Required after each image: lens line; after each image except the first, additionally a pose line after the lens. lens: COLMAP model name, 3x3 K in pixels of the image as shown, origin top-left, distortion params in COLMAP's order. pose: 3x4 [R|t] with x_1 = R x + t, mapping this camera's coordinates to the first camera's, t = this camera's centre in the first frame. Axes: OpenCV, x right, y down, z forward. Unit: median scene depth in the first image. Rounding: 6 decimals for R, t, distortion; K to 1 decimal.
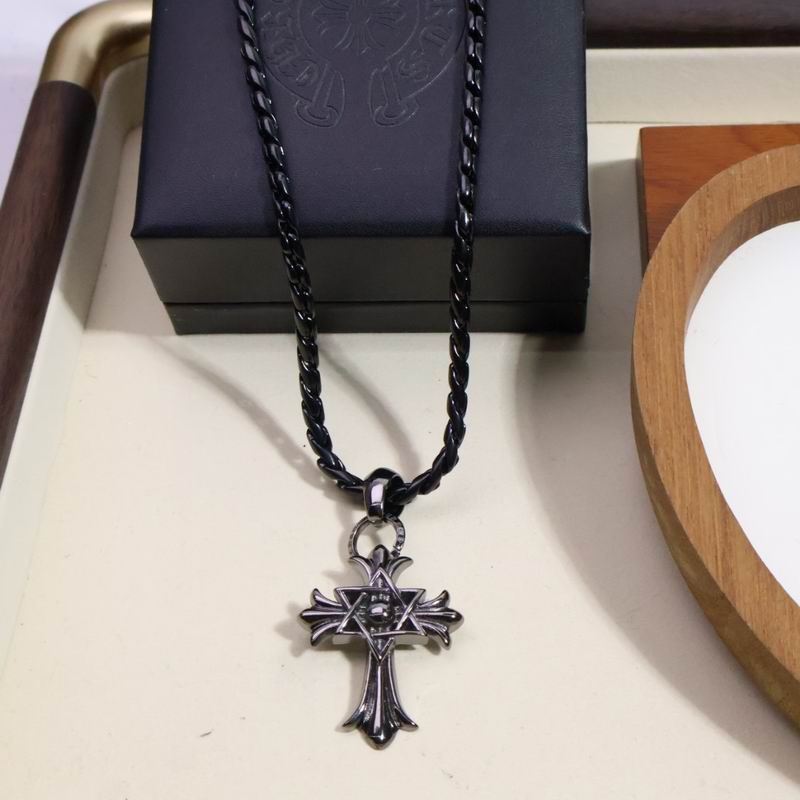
lens RADIAL K [[1882.5, 0, 398.1], [0, 1882.5, 397.0], [0, 0, 1]] dist [-0.012615, 0.000000]
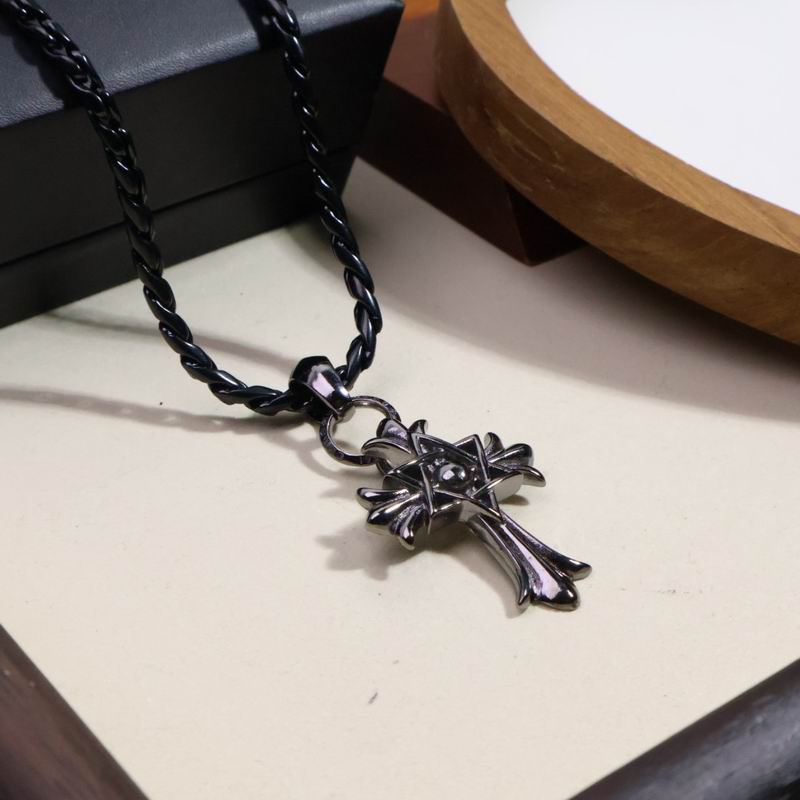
lens RADIAL K [[1882.5, 0, 399.7], [0, 1882.5, 404.1], [0, 0, 1]] dist [-0.012615, 0.000000]
pose [[0.756527, -0.323208, 0.568510, -0.438279], [0.437447, 0.896313, -0.072549, 0.132740], [-0.486114, 0.303578, 0.819471, 0.385599]]
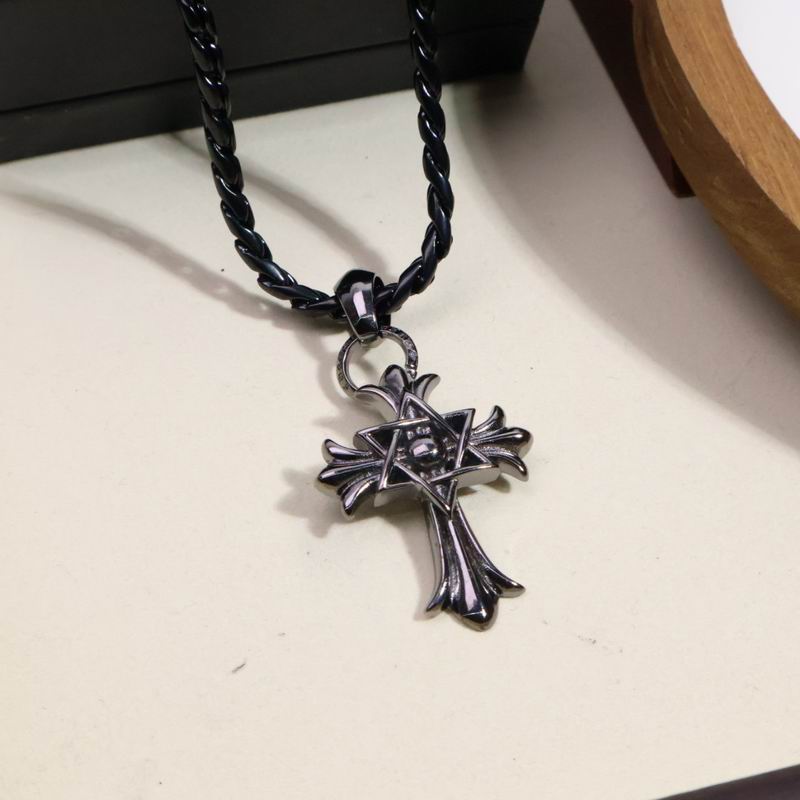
lens RADIAL K [[1882.5, 0, 404.6], [0, 1882.5, 398.5], [0, 0, 1]] dist [-0.012615, 0.000000]
pose [[0.949537, -0.199031, 0.242418, -0.187117], [0.191312, 0.979974, 0.055227, 0.052855], [-0.248556, -0.006062, 0.968599, 0.299976]]
